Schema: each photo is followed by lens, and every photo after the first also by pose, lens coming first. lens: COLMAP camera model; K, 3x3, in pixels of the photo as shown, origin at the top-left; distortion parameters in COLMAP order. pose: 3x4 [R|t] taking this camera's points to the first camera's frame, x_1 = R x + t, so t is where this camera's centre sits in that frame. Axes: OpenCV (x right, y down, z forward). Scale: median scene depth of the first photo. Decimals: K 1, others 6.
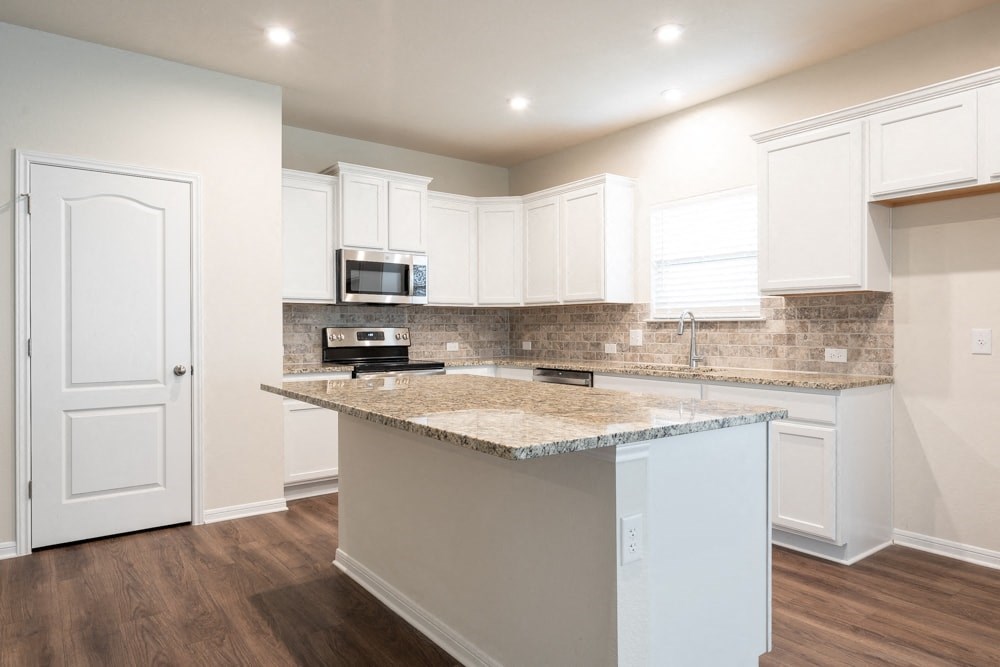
lens RADIAL K [[621.5, 0, 503.3], [0, 621.5, 329.7], [0, 0, 1]] dist [0.000977, 0.001218]
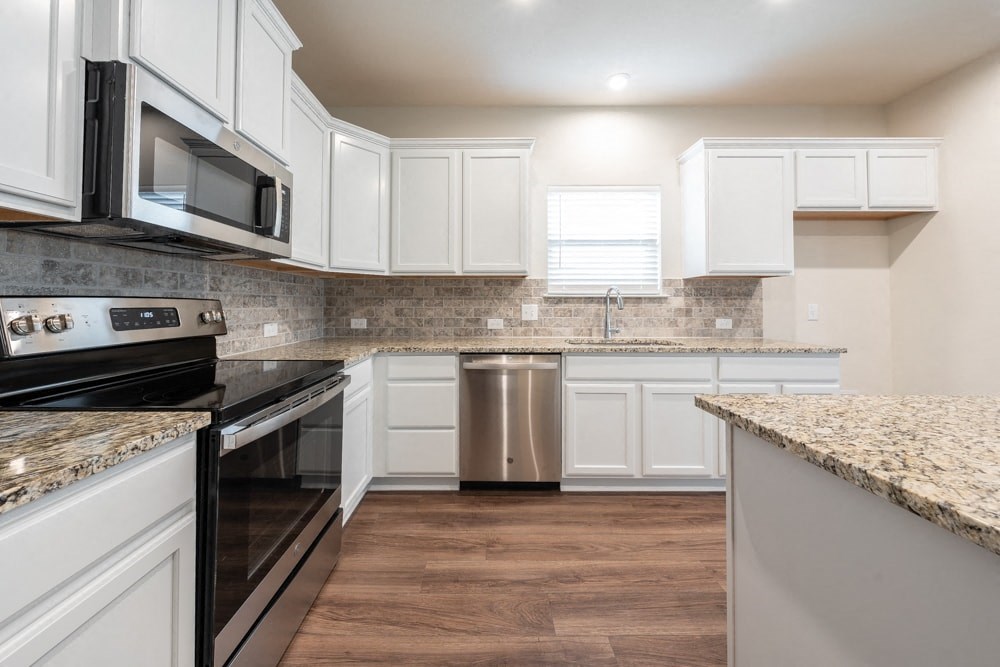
lens RADIAL K [[347.3, 0, 488.4], [0, 347.3, 296.5], [0, 0, 1]] dist [-0.001896, -0.000261]
pose [[0.607796, 0.020882, 0.793818, -0.285008], [-0.000693, 0.999668, -0.025766, 0.001528], [-0.794093, 0.015110, 0.607609, 0.729332]]
